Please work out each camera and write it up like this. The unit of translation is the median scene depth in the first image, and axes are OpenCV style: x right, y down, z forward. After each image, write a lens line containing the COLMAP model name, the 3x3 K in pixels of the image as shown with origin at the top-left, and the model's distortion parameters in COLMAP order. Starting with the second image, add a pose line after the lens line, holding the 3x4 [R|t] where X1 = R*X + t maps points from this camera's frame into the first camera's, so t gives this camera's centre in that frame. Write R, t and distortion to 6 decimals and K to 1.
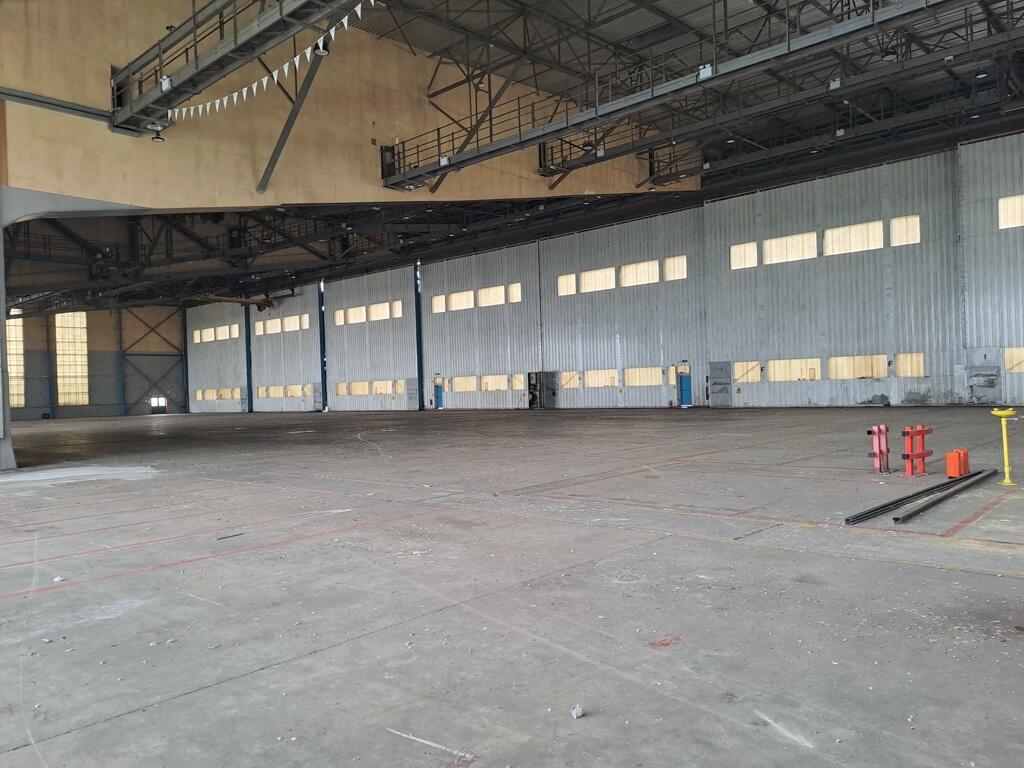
lens RADIAL K [[735.2, 0, 630.7], [0, 735.2, 380.4], [0, 0, 1]] dist [0.128536, -0.003680]
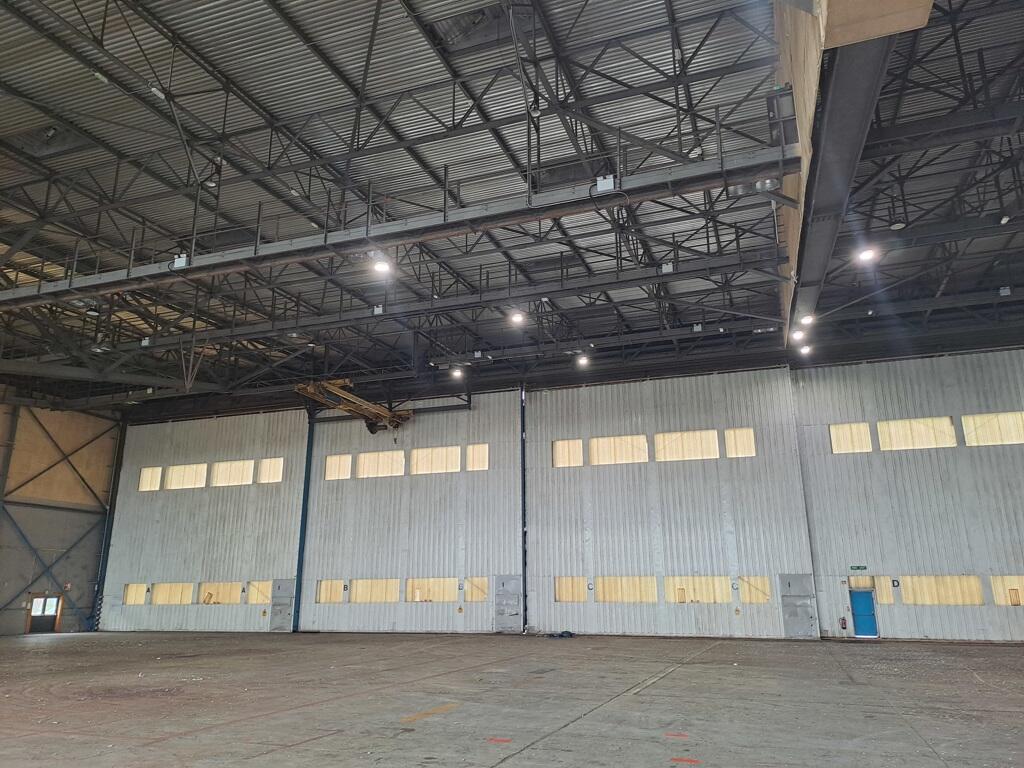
lens RADIAL K [[759.7, 0, 512.0], [0, 759.7, 384.0], [0, 0, 1]] dist [0.087757, -0.093329]
pose [[0.927649, 0.131901, 0.349384, -0.526610], [-0.031480, 0.959839, -0.278781, 0.020122], [-0.372124, 0.247612, 0.894546, 0.419804]]
